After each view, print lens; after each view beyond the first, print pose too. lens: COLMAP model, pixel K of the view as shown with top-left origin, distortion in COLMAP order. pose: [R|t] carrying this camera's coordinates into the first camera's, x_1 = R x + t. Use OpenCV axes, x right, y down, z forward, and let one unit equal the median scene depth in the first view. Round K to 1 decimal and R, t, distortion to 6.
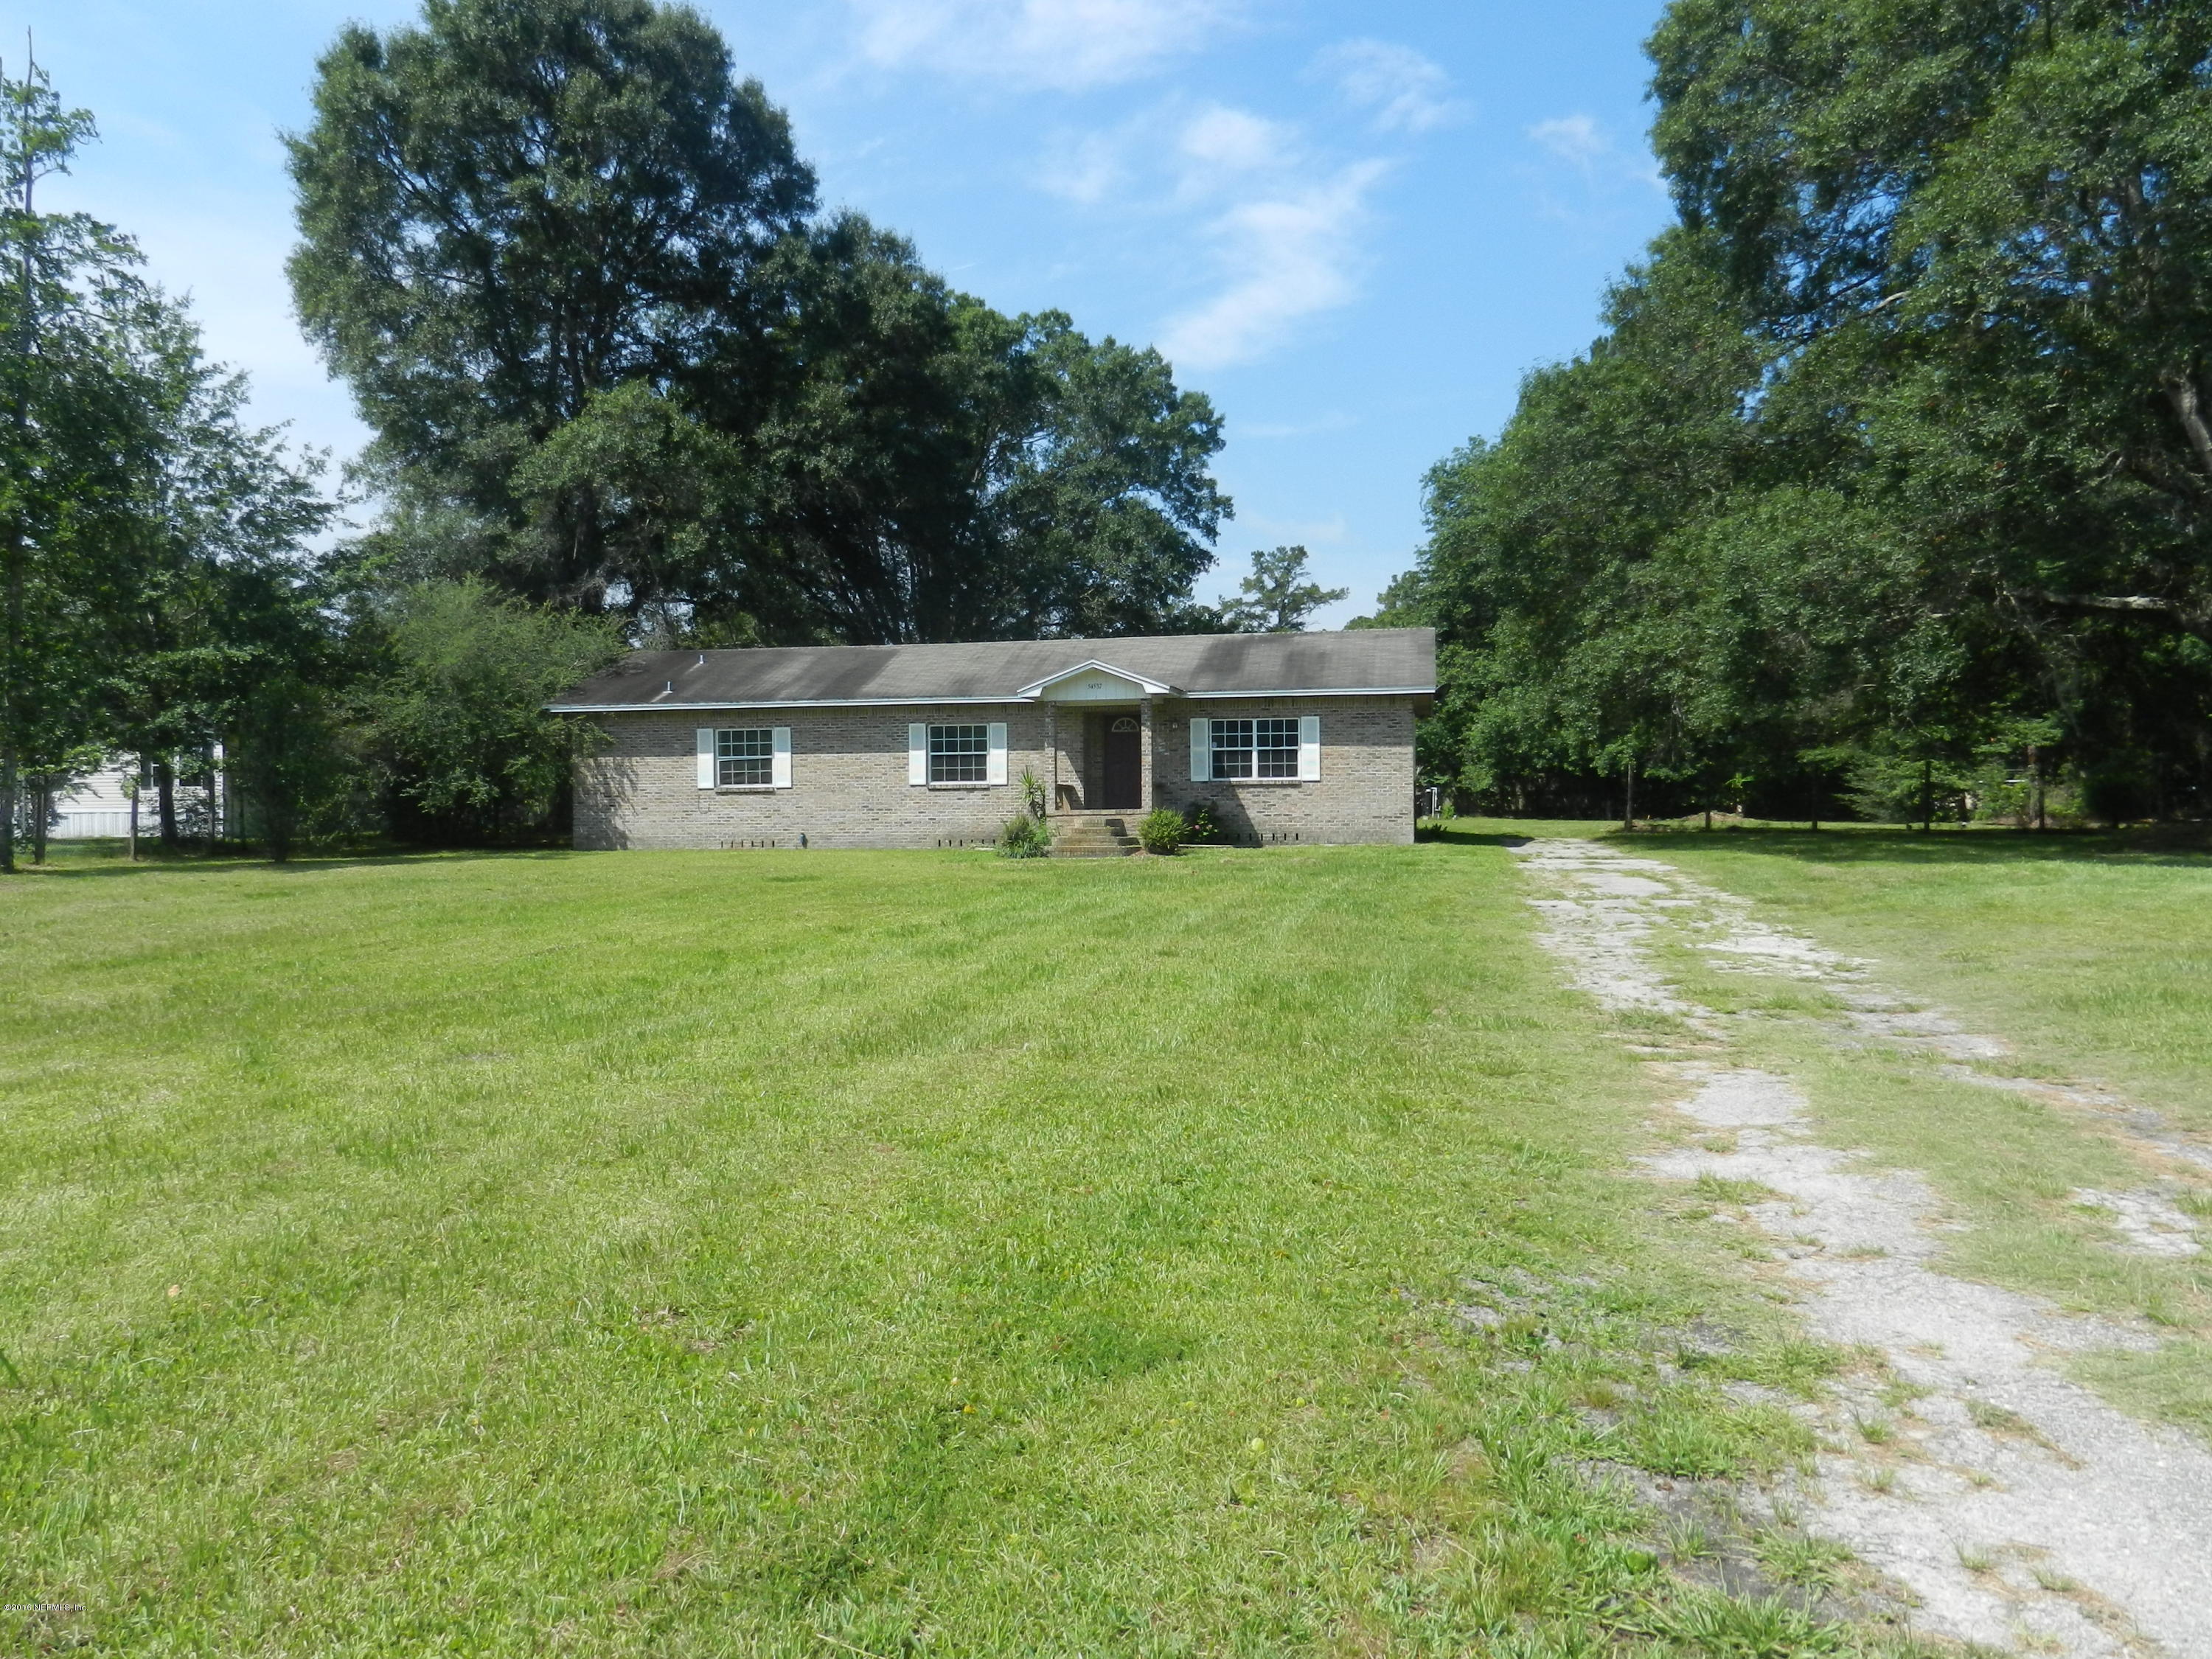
lens RADIAL K [[1647.4, 0, 1106.0], [0, 1647.4, 829.5], [0, 0, 1]] dist [0.010482, 0.005334]
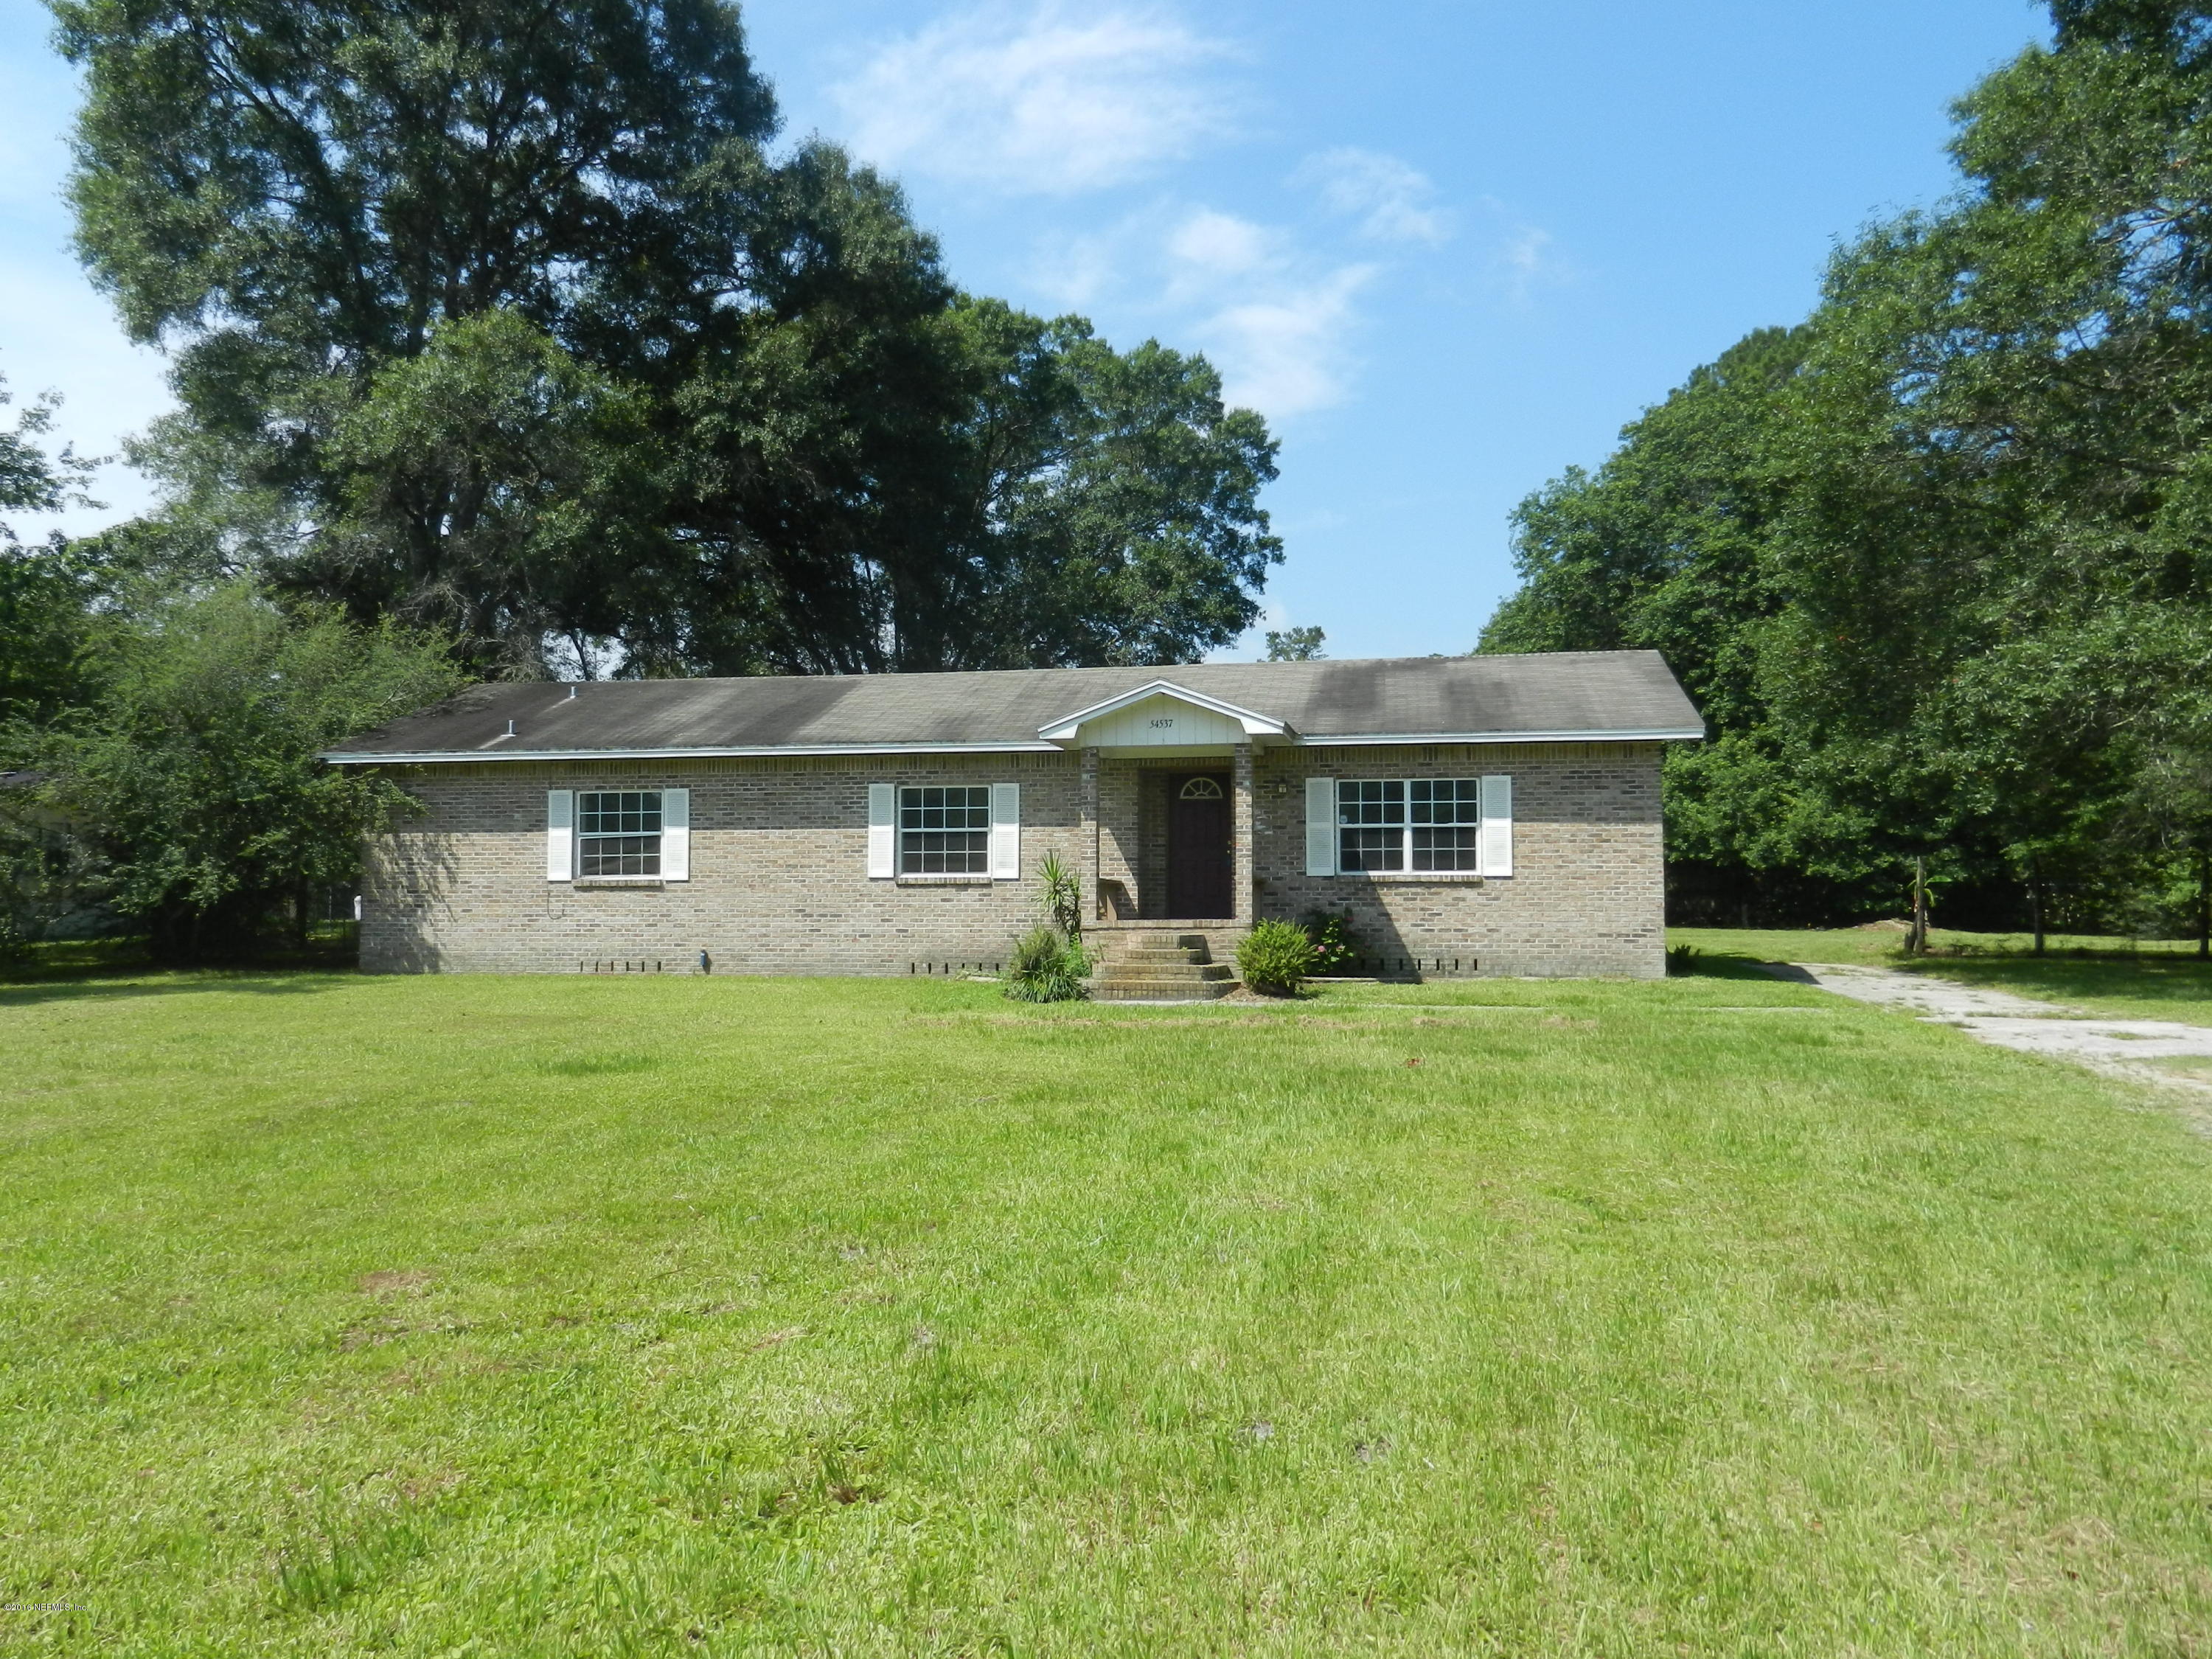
lens RADIAL K [[1647.4, 0, 1106.0], [0, 1647.4, 829.5], [0, 0, 1]] dist [0.010482, 0.005334]
pose [[0.999962, 0.008143, 0.003164, -0.027279], [-0.007950, 0.998354, -0.056791, -0.009849], [-0.003622, 0.056764, 0.998381, 0.343981]]
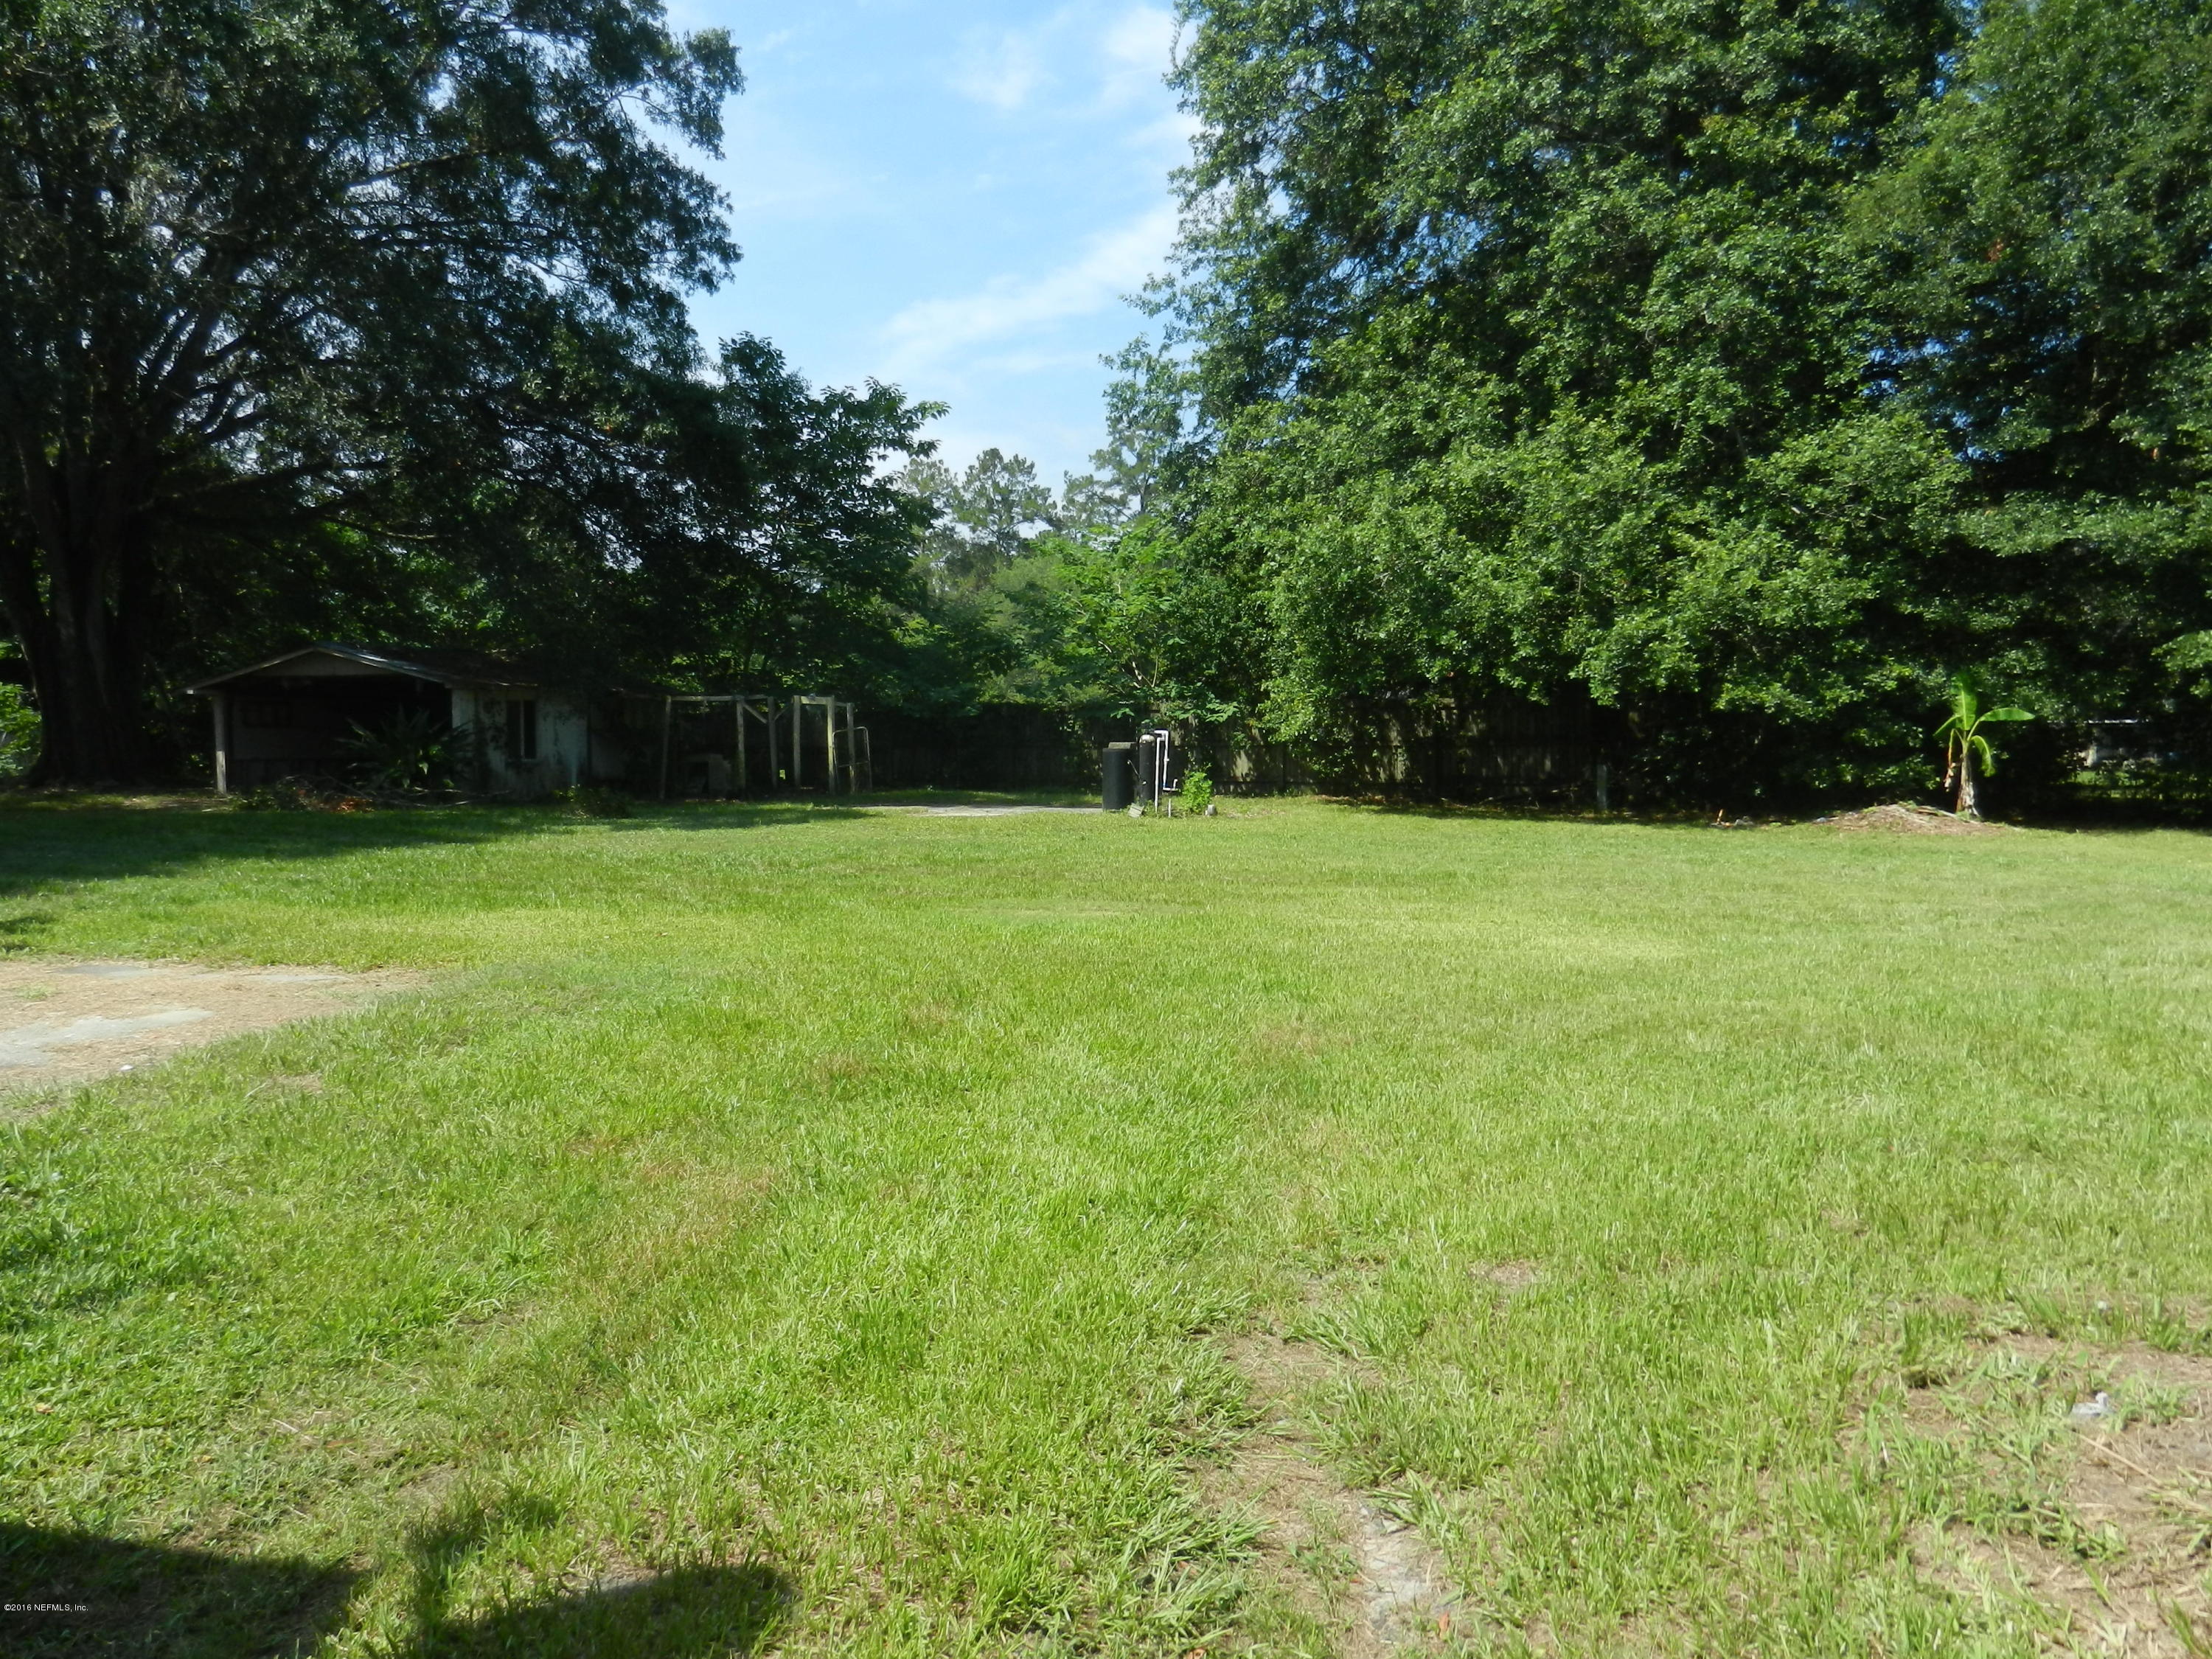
lens RADIAL K [[1642.9, 0, 1108.8], [0, 1642.9, 835.3], [0, 0, 1]] dist [0.013984, 0.002625]
pose [[0.999219, 0.006815, 0.038911, 0.306587], [-0.008573, 0.998942, 0.045190, -0.032338], [-0.038562, -0.045488, 0.998220, 1.101258]]
